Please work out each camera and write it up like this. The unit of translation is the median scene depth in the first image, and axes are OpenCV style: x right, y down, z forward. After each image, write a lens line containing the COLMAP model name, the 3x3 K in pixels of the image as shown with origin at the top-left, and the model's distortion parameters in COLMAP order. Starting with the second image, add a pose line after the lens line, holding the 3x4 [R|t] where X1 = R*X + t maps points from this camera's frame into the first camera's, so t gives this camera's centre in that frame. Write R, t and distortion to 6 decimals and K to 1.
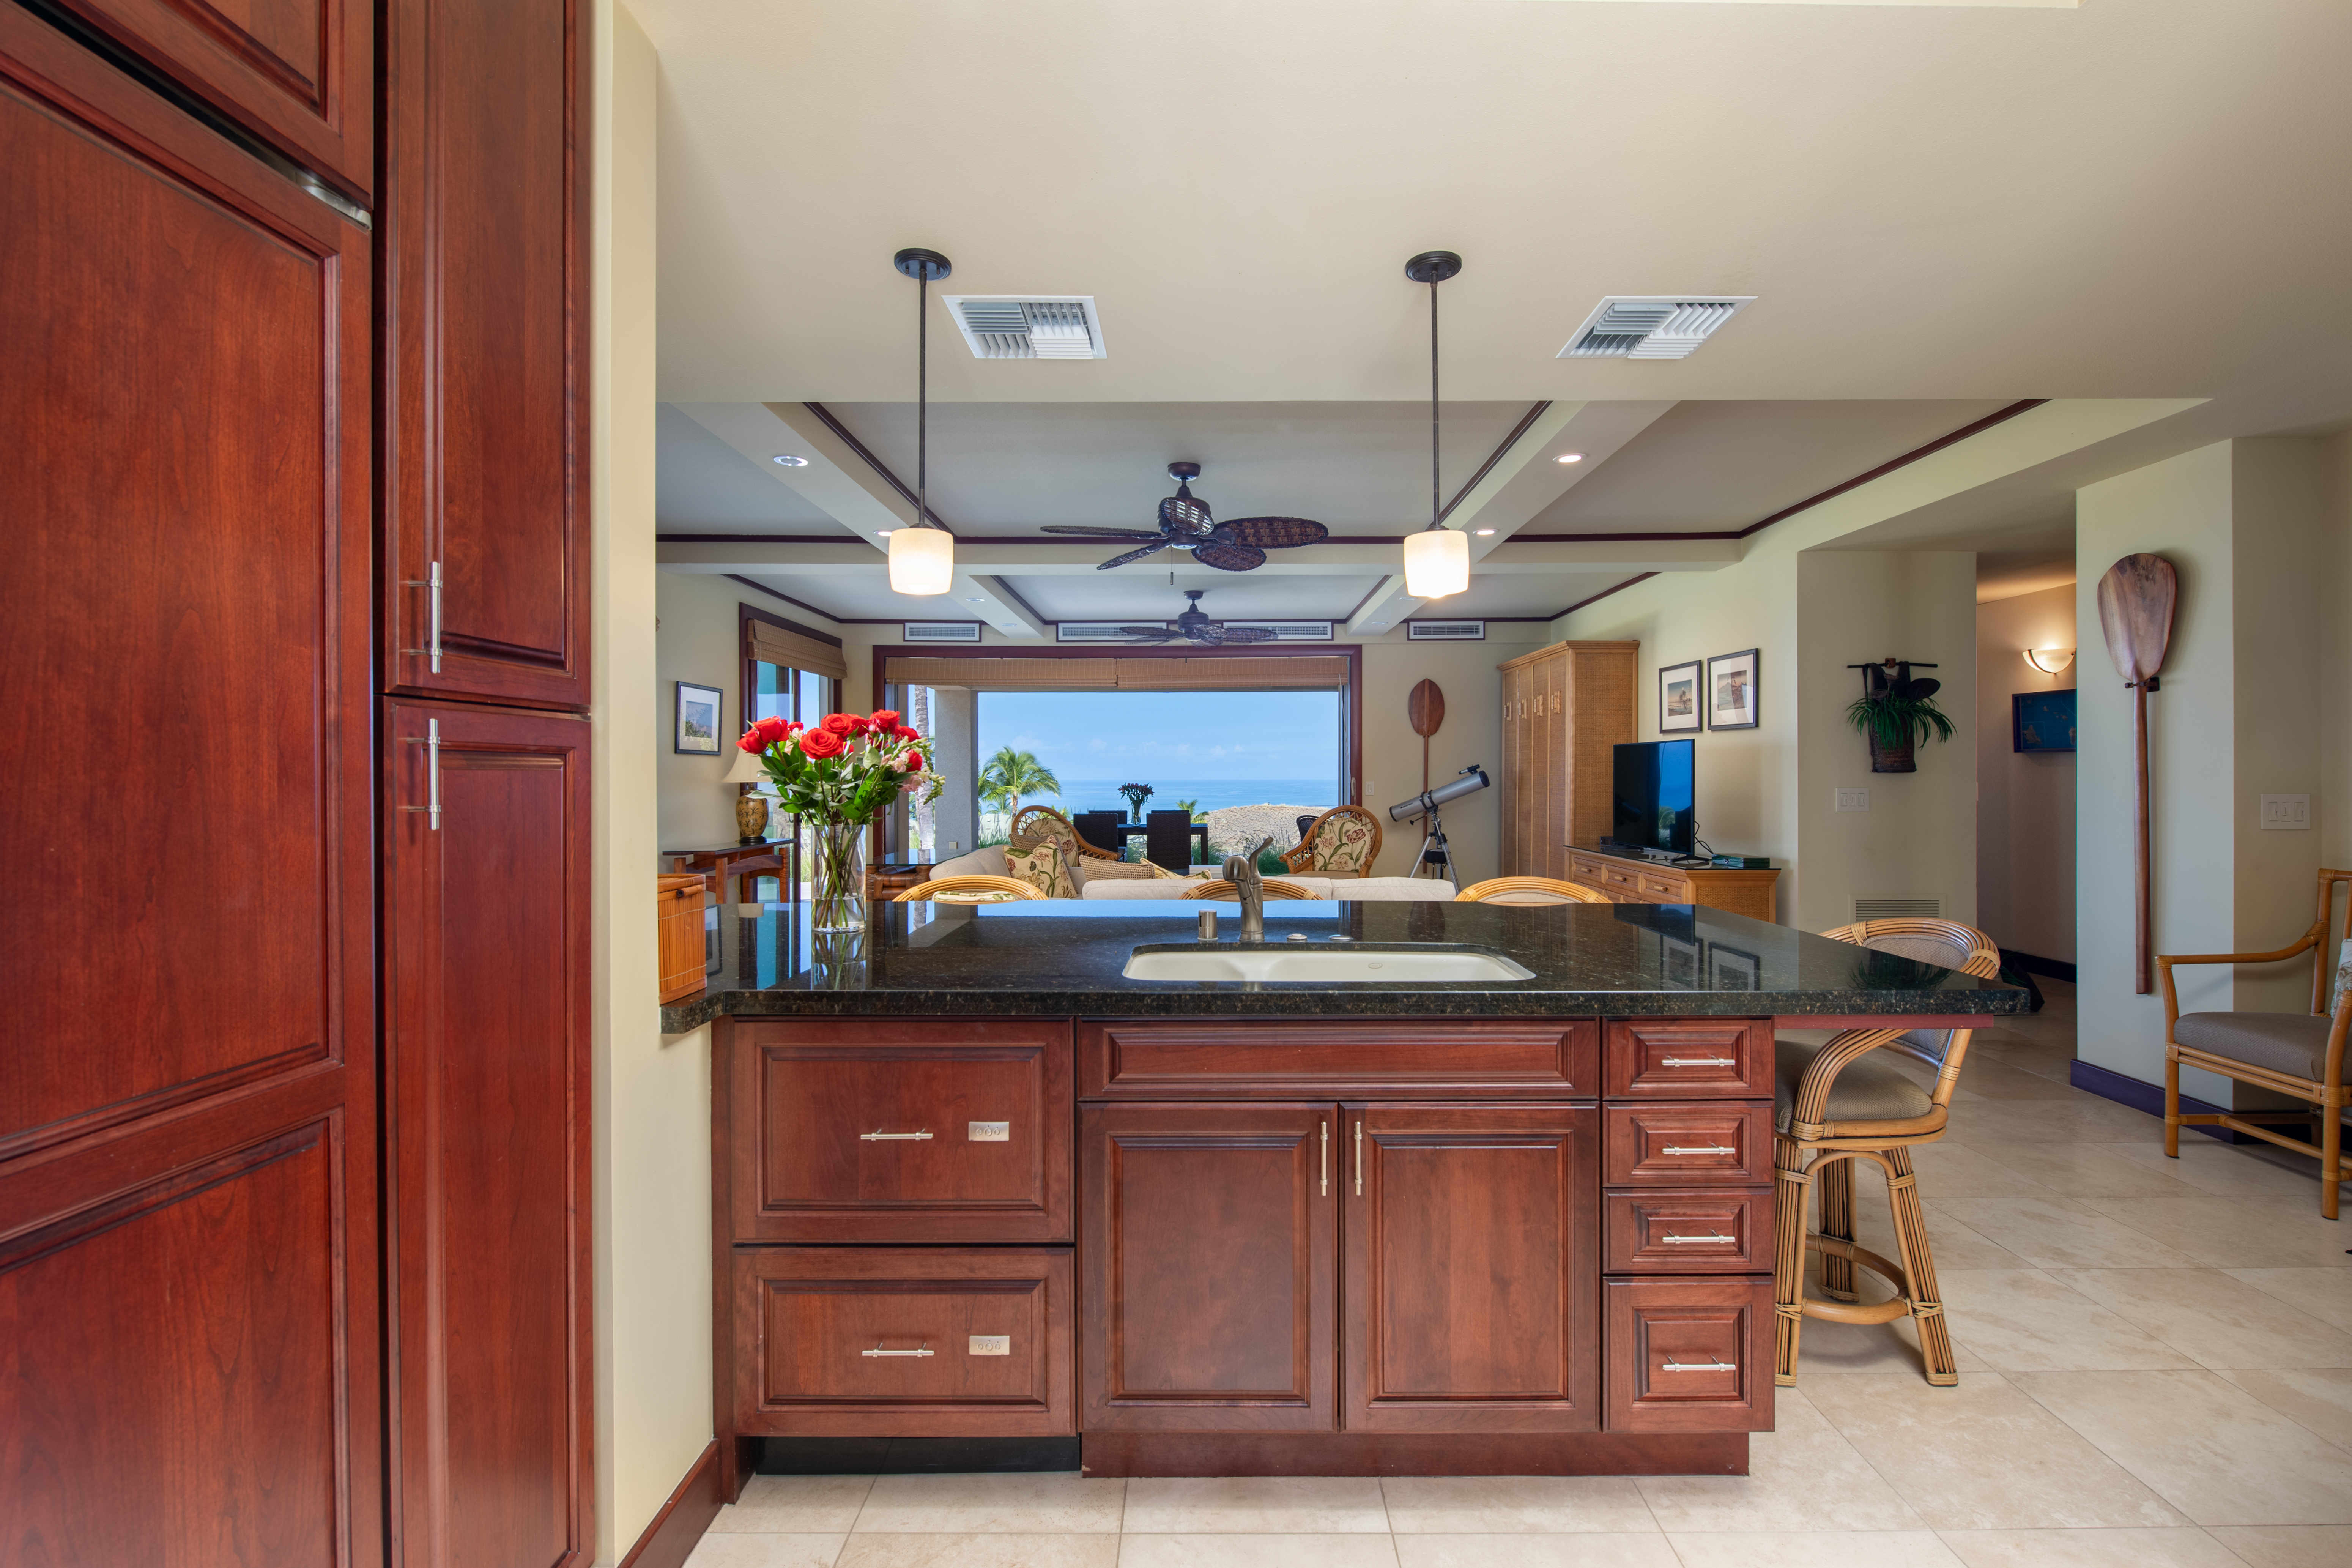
lens RADIAL K [[1062.4, 0, 1176.0], [0, 1062.4, 784.0], [0, 0, 1]] dist [0.000386, -0.000132]
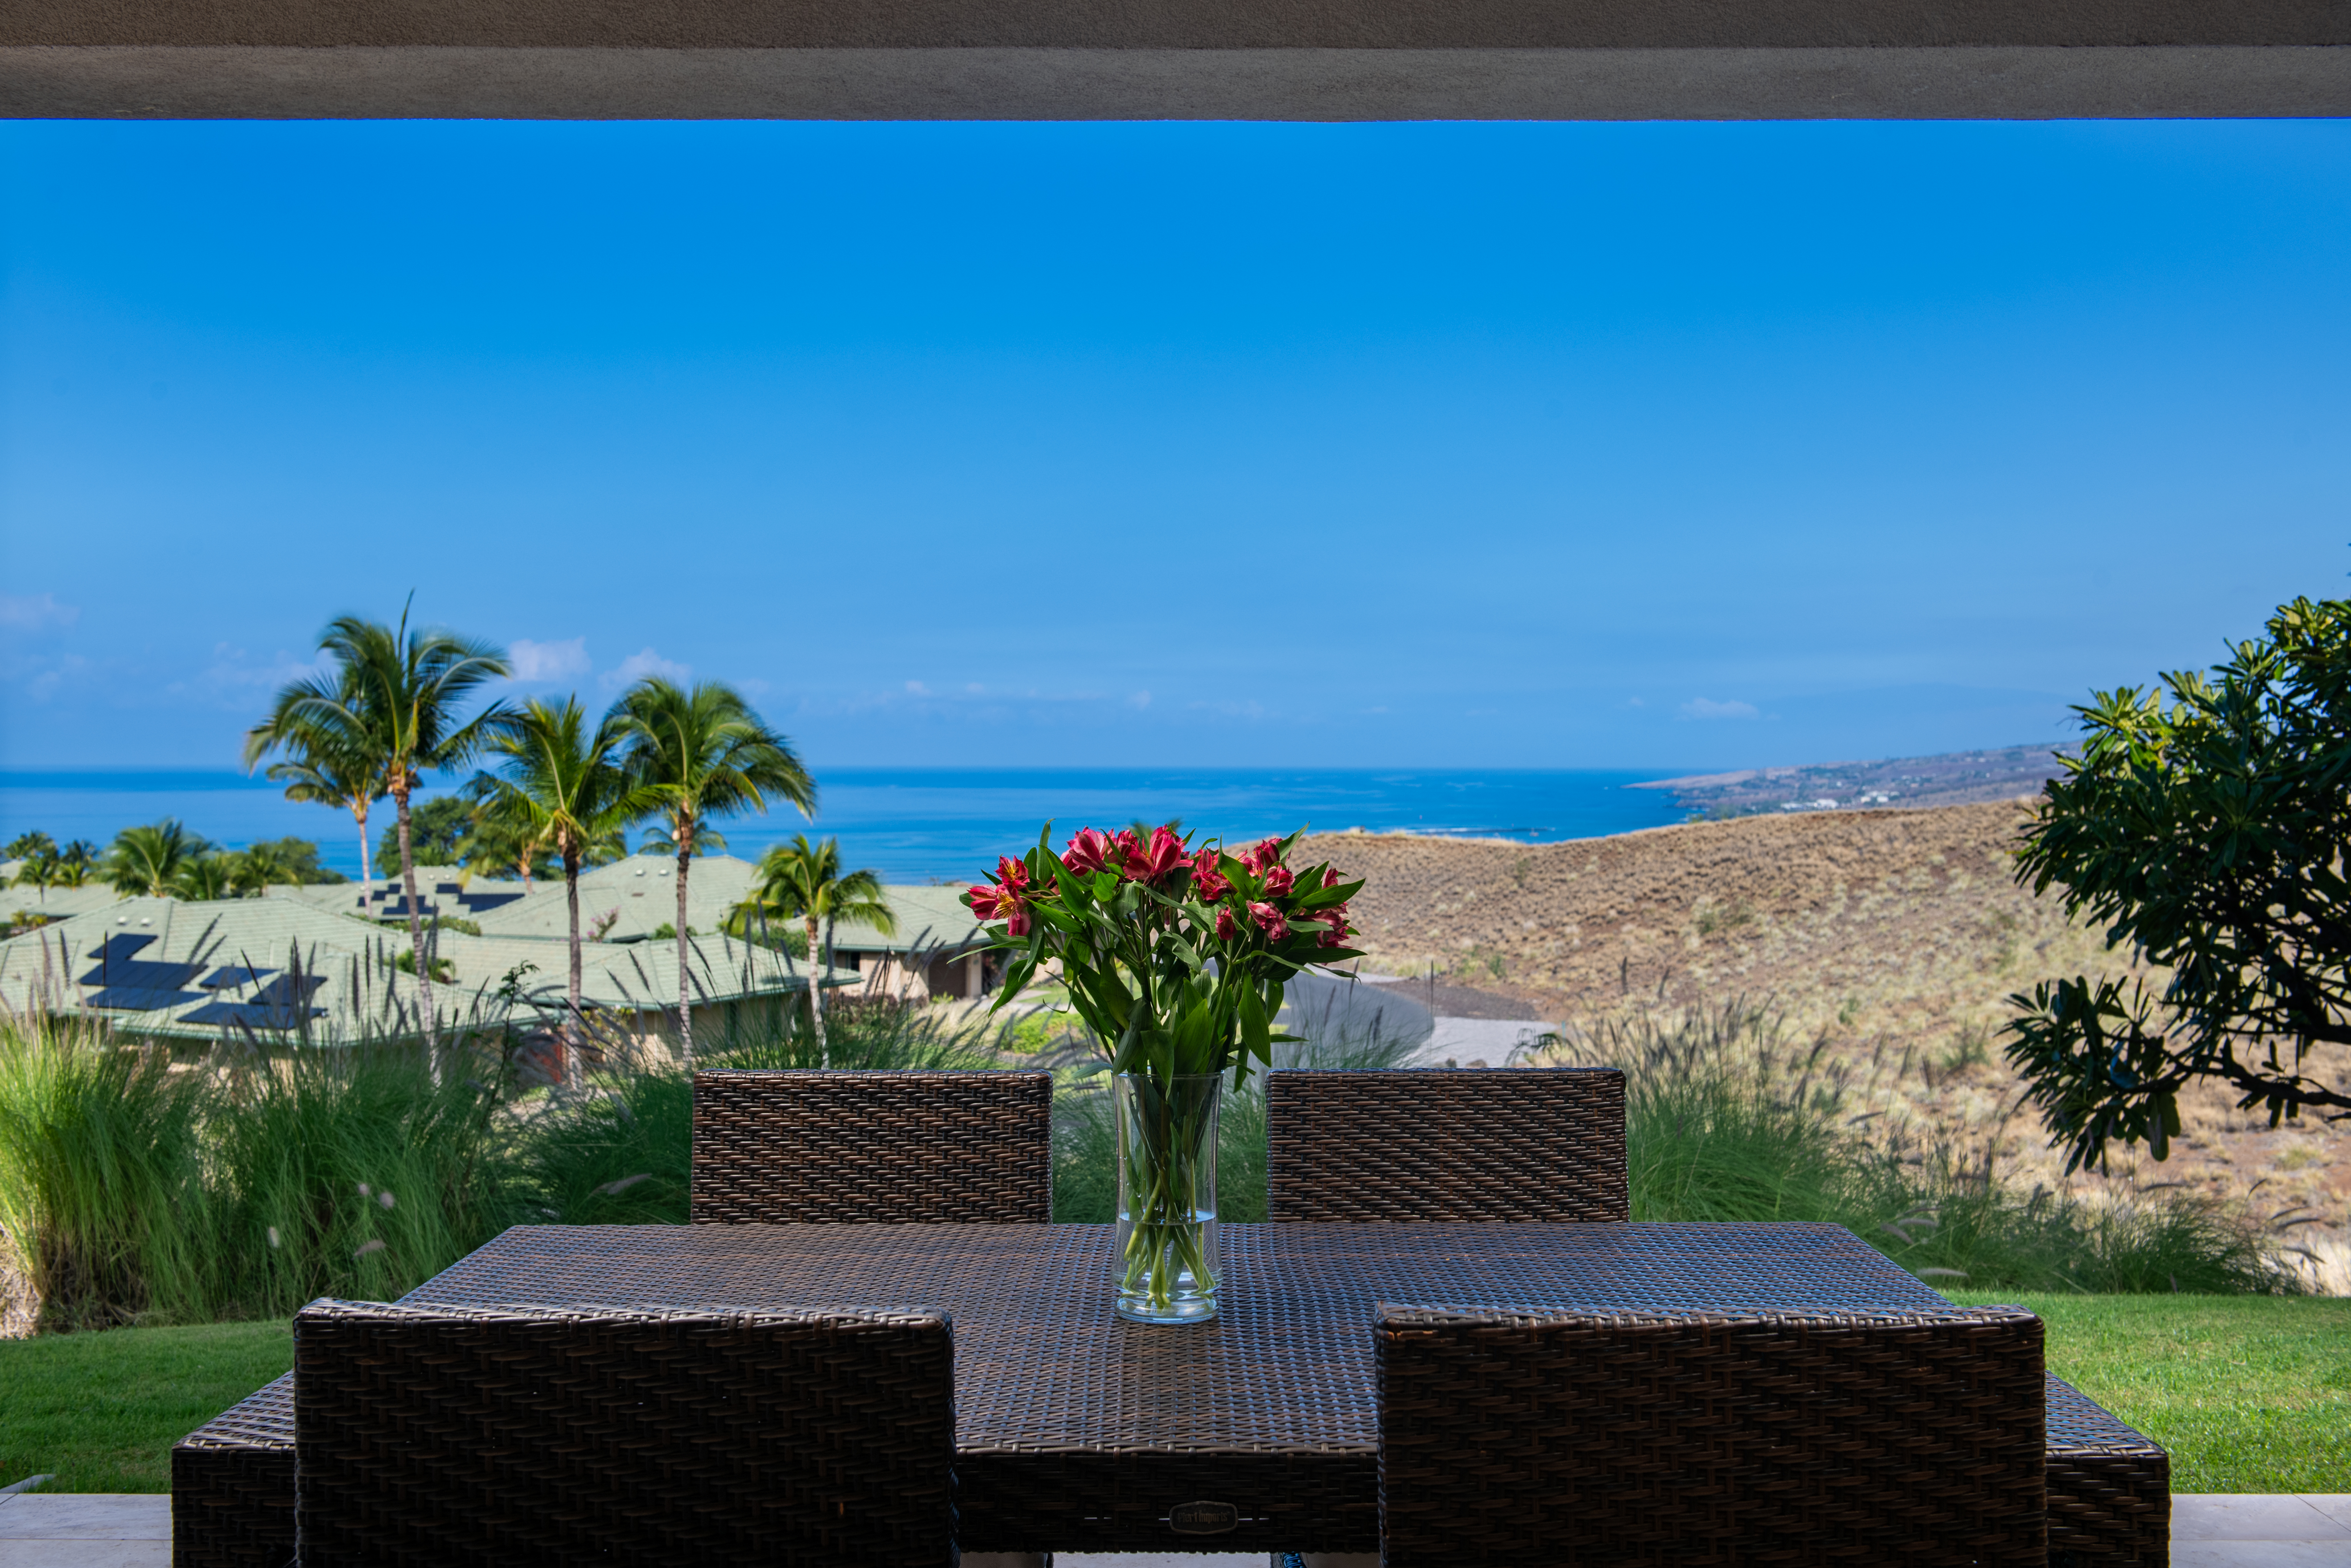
lens RADIAL K [[2640.4, 0, 1175.5], [0, 2640.4, 784.0], [0, 0, 1]] dist [-0.001958, -0.001616]
pose [[0.999830, 0.006005, 0.017456, -0.008182], [-0.006044, 0.999979, 0.002142, -0.001178], [-0.017443, -0.002247, 0.999845, 0.149021]]
